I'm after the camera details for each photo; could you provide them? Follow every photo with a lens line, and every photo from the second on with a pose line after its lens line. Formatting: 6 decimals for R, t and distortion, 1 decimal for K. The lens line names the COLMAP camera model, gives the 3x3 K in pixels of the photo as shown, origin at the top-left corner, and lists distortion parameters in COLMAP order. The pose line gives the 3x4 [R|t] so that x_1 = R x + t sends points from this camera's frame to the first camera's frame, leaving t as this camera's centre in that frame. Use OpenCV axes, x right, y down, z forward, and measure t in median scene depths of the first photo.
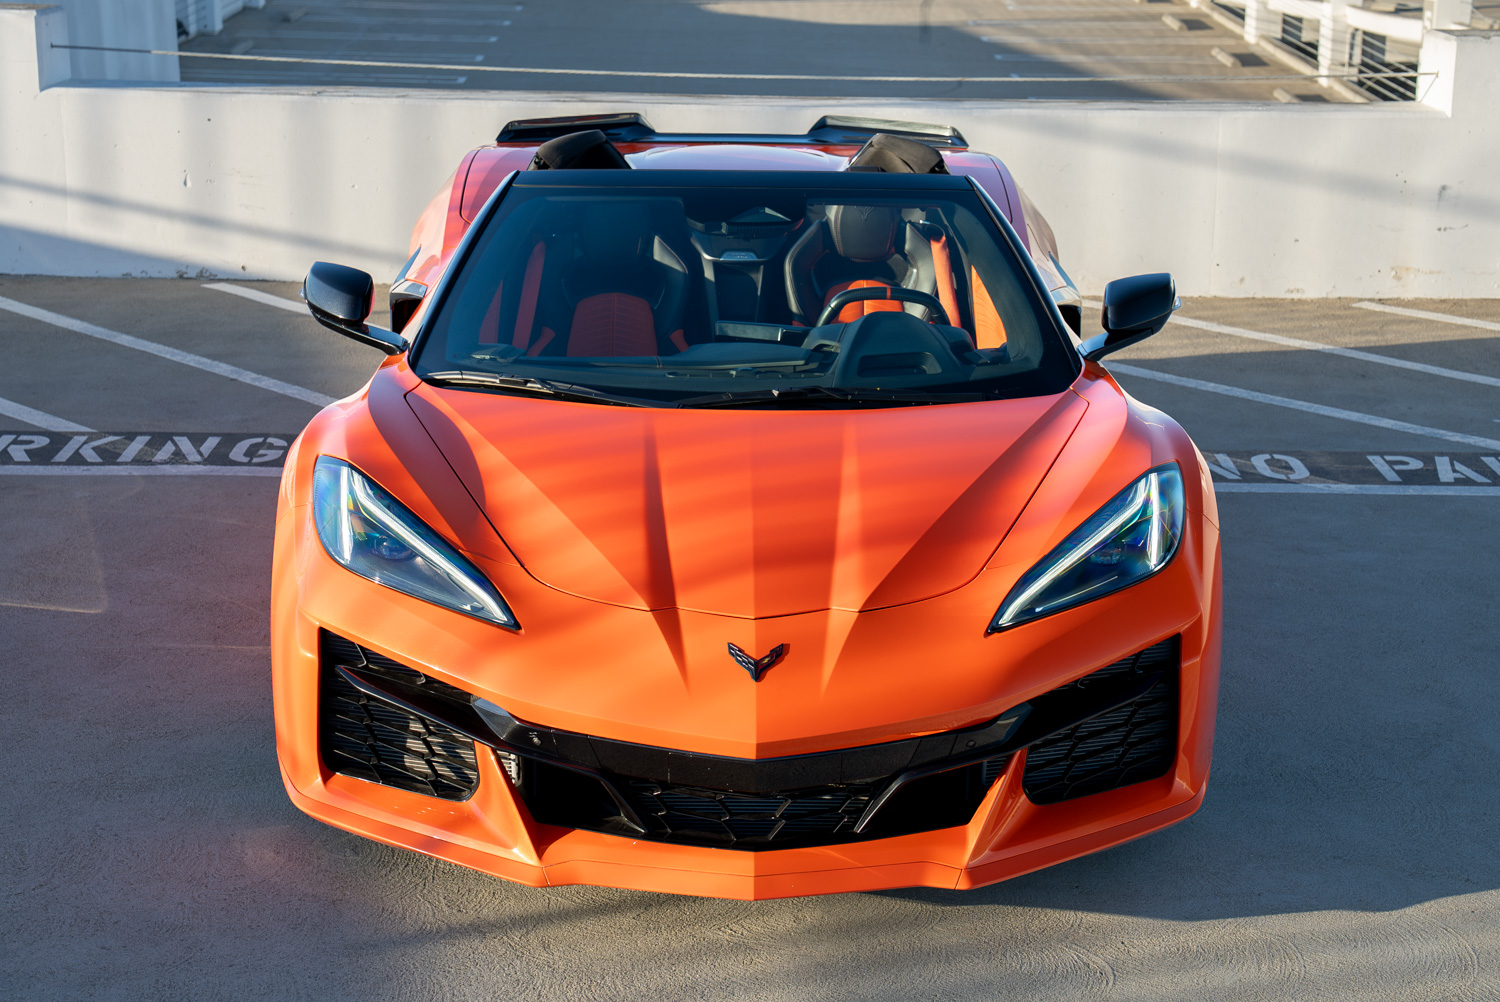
lens RADIAL K [[2420.0, 0, 756.6], [0, 2420.0, 507.5], [0, 0, 1]] dist [0.185765, 0.049541]
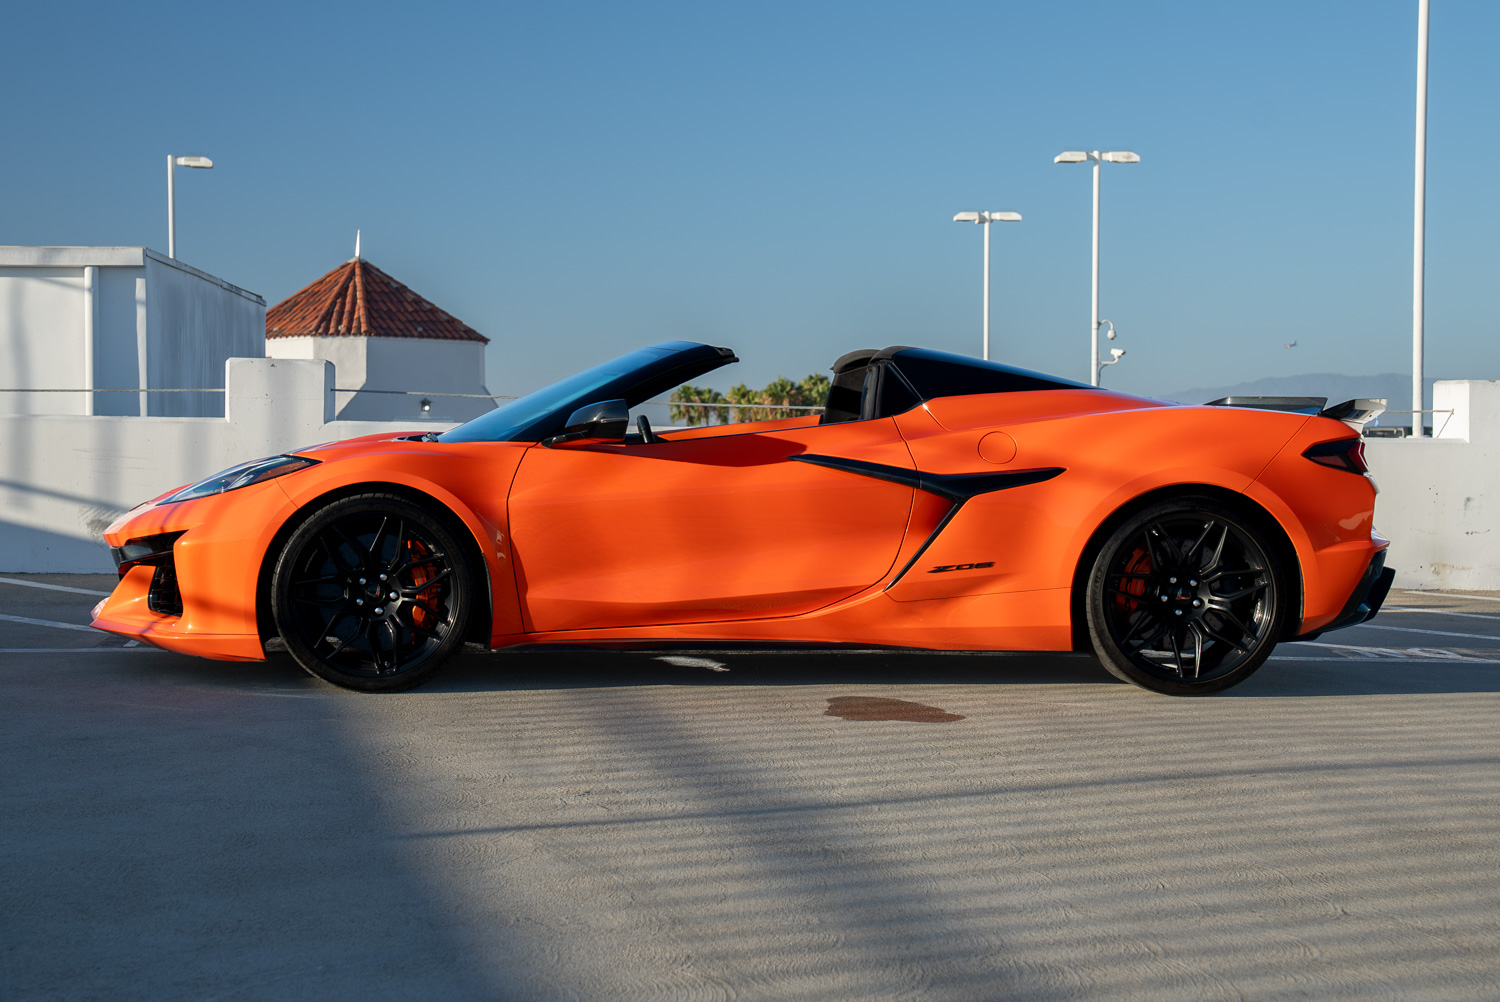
lens RADIAL K [[2299.2, 0, 741.7], [0, 2299.2, 502.1], [0, 0, 1]] dist [0.166486, 0.077871]
pose [[0.997072, -0.003205, 0.076397, -0.223777], [0.020747, 0.972978, -0.229963, 0.172859], [-0.073595, 0.230875, 0.970196, -0.134509]]
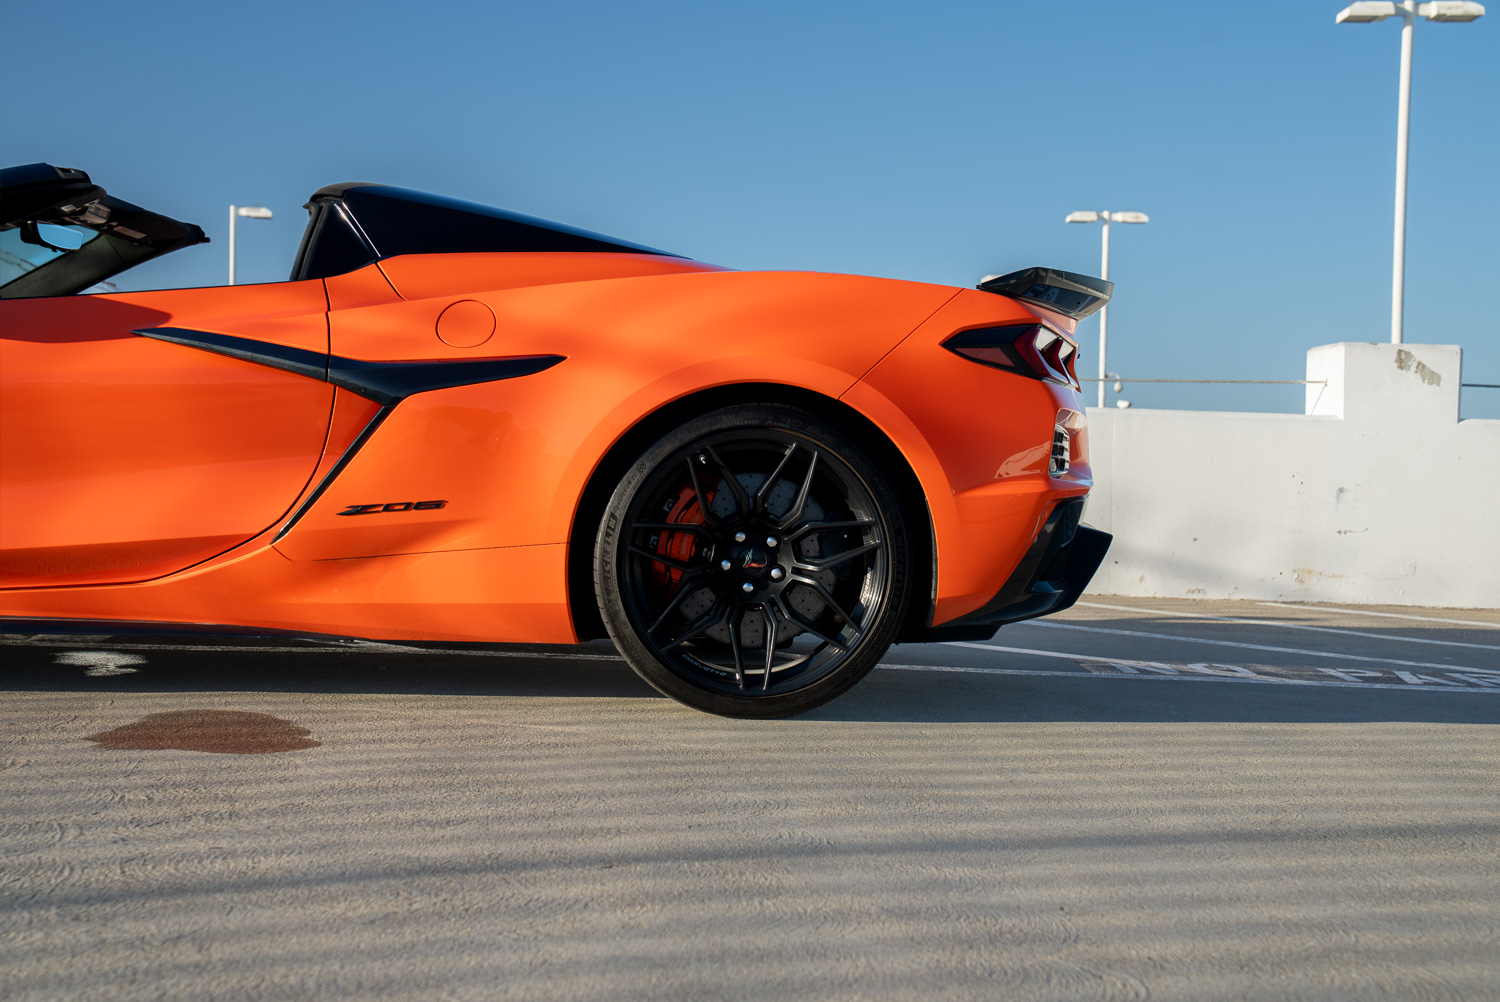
lens RADIAL K [[2045.3, 0, 747.9], [0, 2045.3, 506.7], [0, 0, 1]] dist [0.176687, 0.106695]
pose [[0.999218, 0.017013, 0.035697, 0.016061], [-0.007458, 0.967593, -0.252405, 0.115569], [-0.038834, 0.251941, 0.966963, 0.272254]]
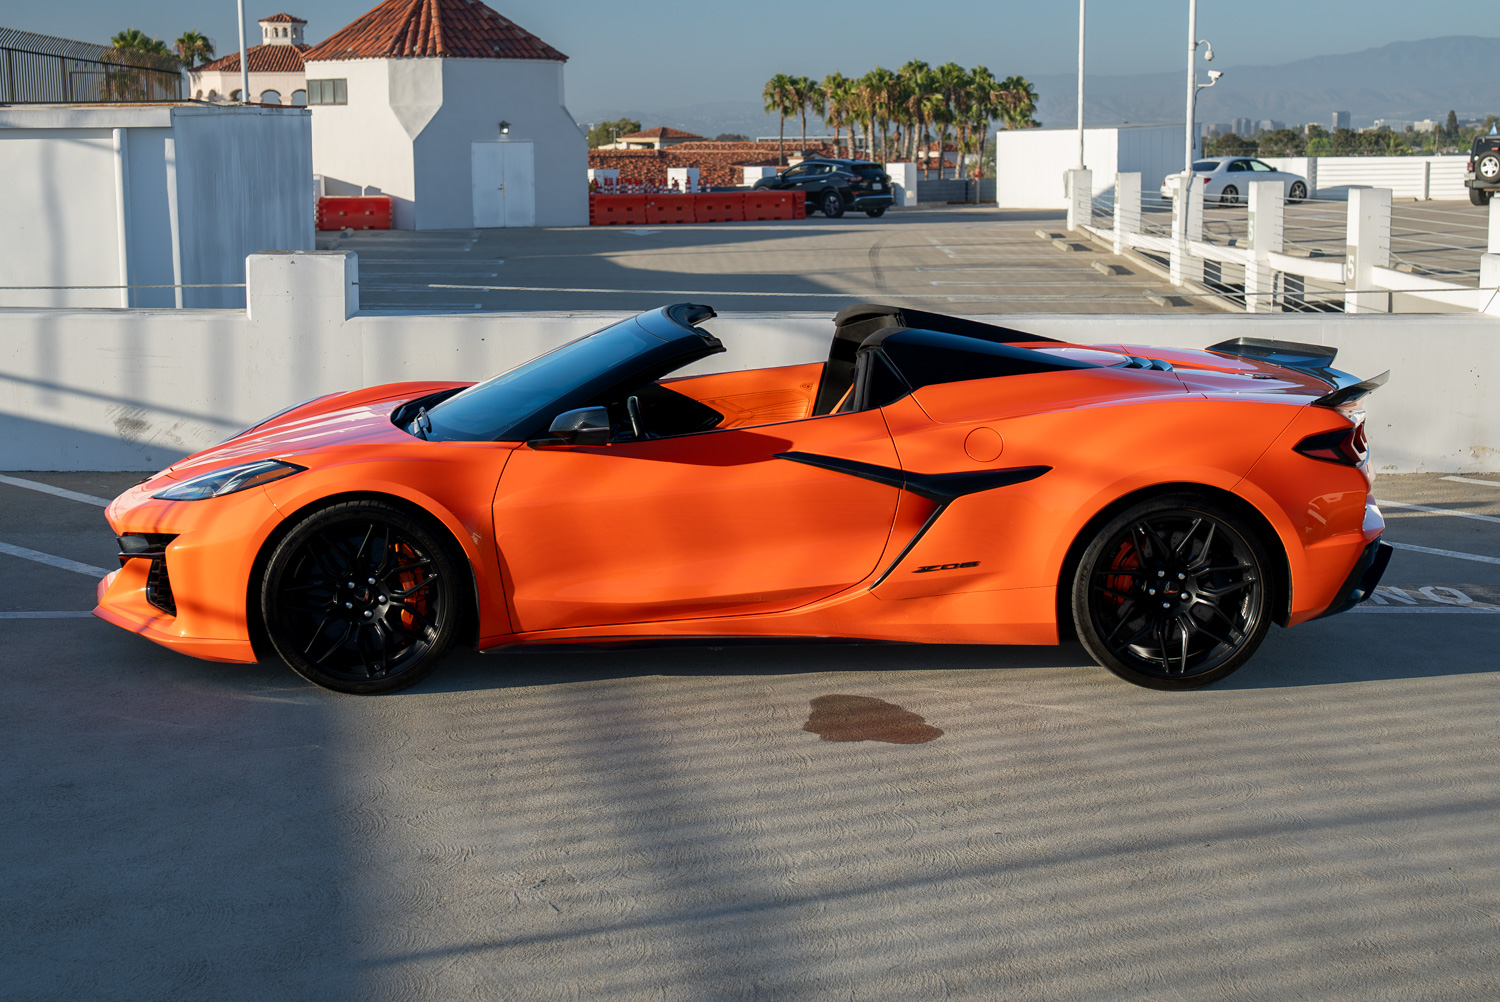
lens RADIAL K [[2337.4, 0, 746.6], [0, 2337.4, 450.9], [0, 0, 1]] dist [0.175749, 0.036627]
pose [[0.999270, -0.015362, 0.034982, -0.175644], [0.019496, 0.992451, -0.121078, 0.048450], [-0.032858, 0.121672, 0.992026, -0.175810]]
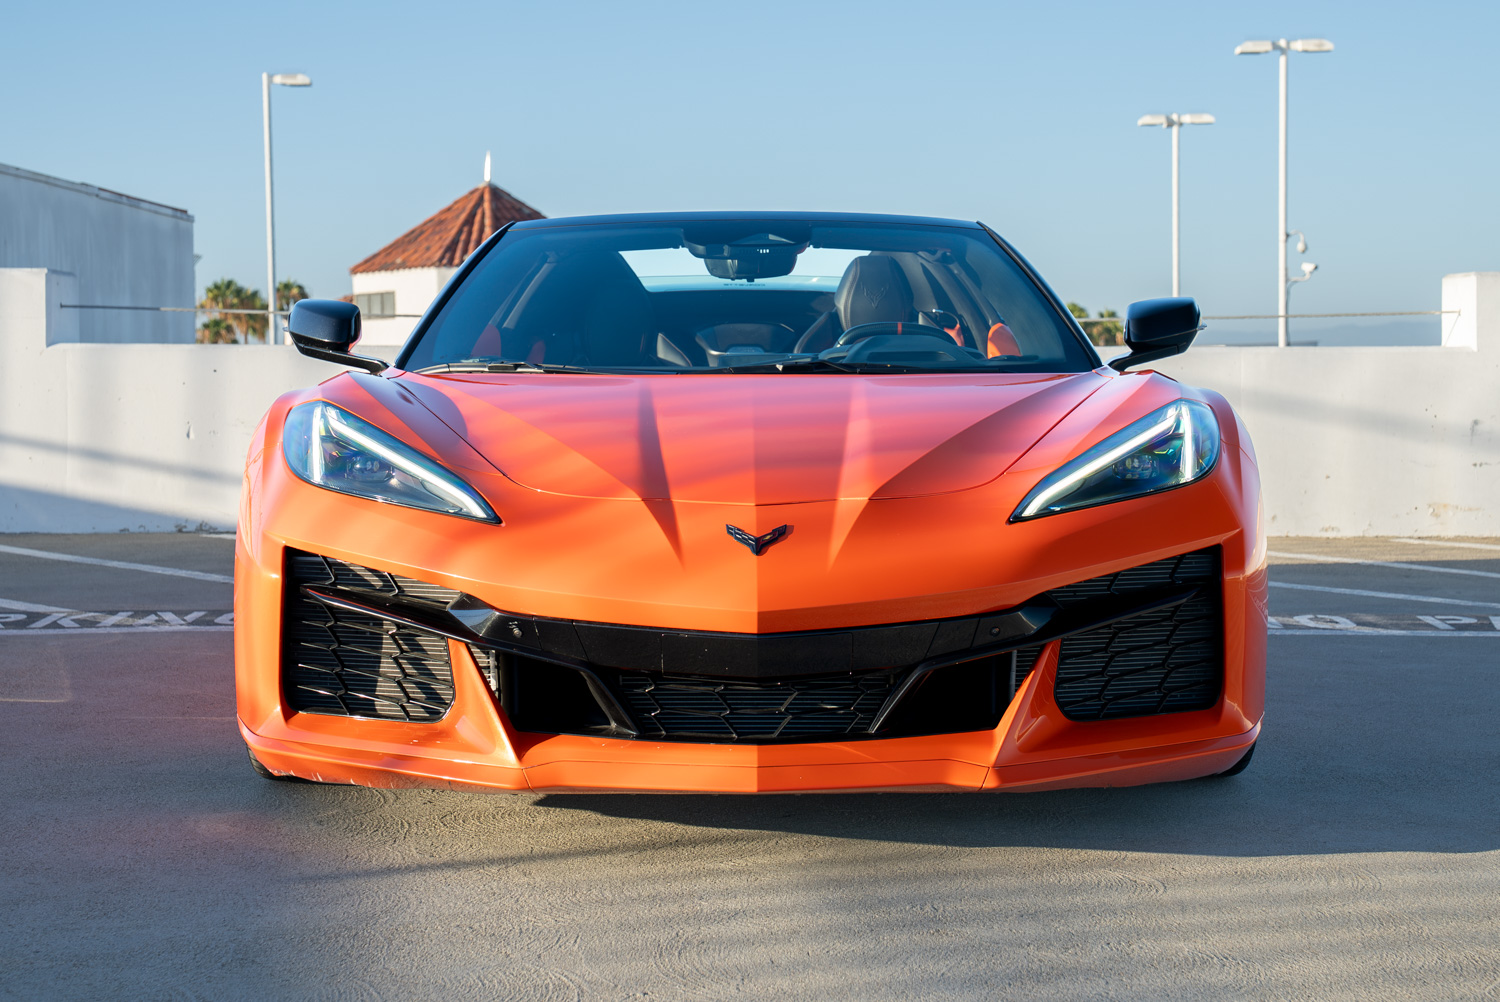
lens RADIAL K [[2460.3, 0, 753.8], [0, 2460.3, 478.6], [0, 0, 1]] dist [0.166838, 0.172808]
pose [[0.999833, -0.014741, -0.010757, 0.004982], [0.012049, 0.975980, -0.217526, 0.135489], [0.013705, 0.217360, 0.975995, 0.048149]]
